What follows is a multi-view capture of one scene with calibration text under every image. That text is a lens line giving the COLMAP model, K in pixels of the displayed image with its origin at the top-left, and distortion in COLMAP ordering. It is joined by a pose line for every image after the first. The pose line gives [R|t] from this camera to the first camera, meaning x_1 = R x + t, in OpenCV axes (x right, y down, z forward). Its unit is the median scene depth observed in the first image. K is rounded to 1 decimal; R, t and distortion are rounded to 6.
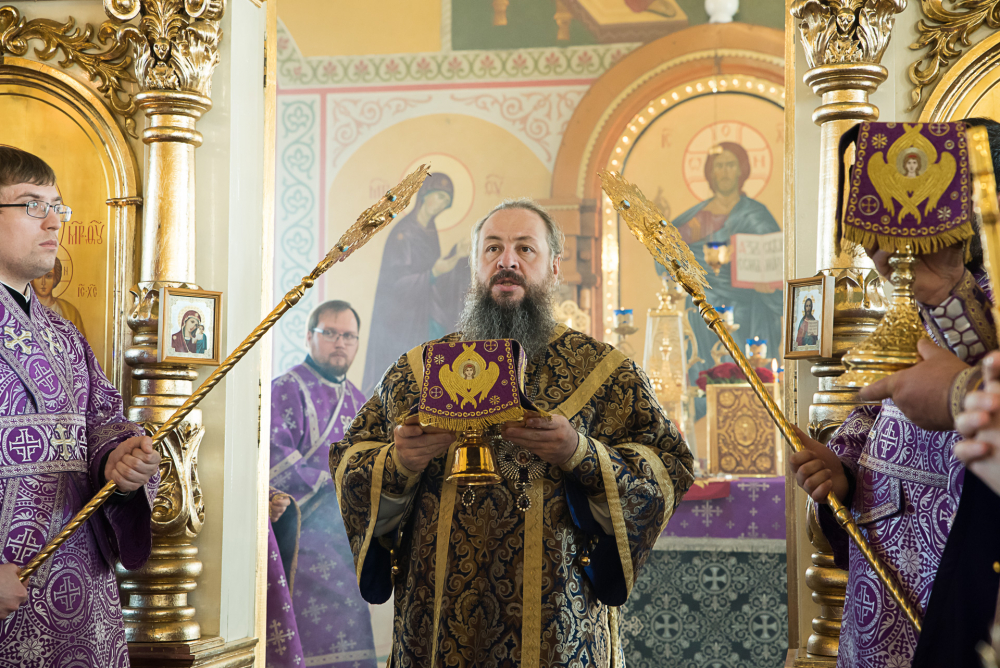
lens RADIAL K [[1826.7, 0, 503.3], [0, 1826.7, 328.9], [0, 0, 1]] dist [0.188655, 0.303541]
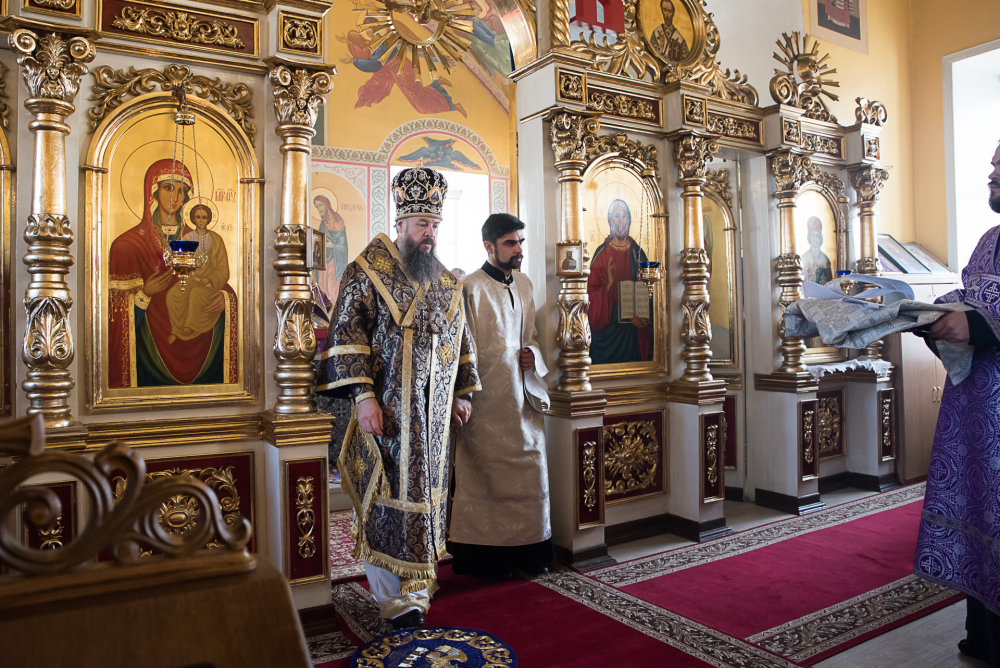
lens RADIAL K [[734.4, 0, 475.9], [0, 734.4, 306.7], [0, 0, 1]] dist [-0.137185, 0.109839]
pose [[0.737998, 0.000330, 0.674803, -0.374810], [-0.033003, 0.998821, 0.035606, 0.017266], [-0.673995, -0.048548, 0.737139, 0.215408]]
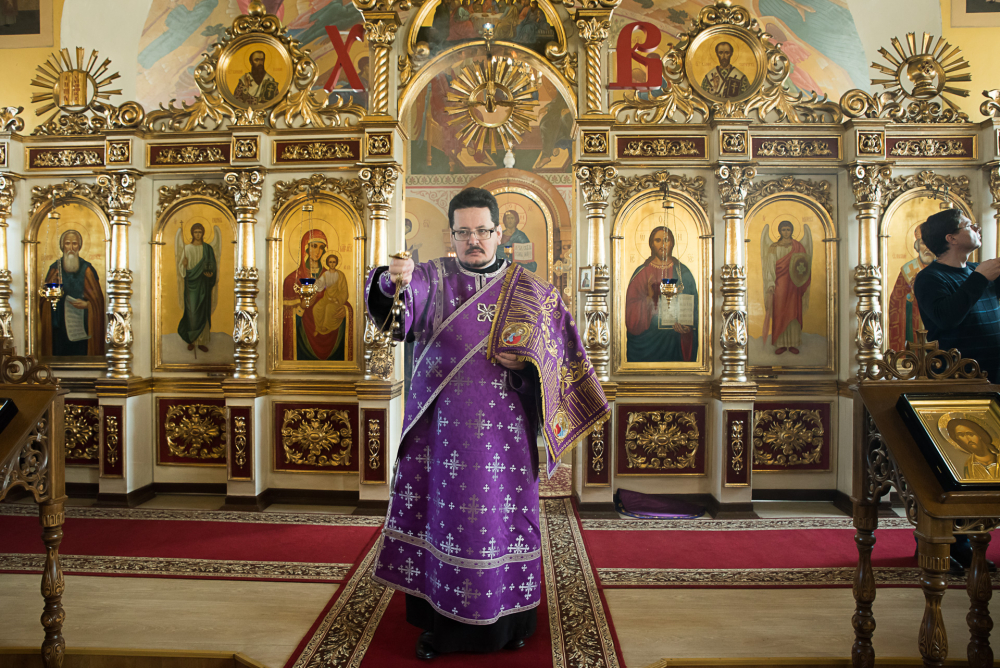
lens RADIAL K [[712.6, 0, 496.6], [0, 712.6, 328.9], [0, 0, 1]] dist [-0.132806, 0.104867]
pose [[0.987742, -0.003614, 0.156055, -0.117010], [-0.008826, 0.996840, 0.078946, -0.009779], [-0.155847, -0.079355, 0.984588, -0.139117]]
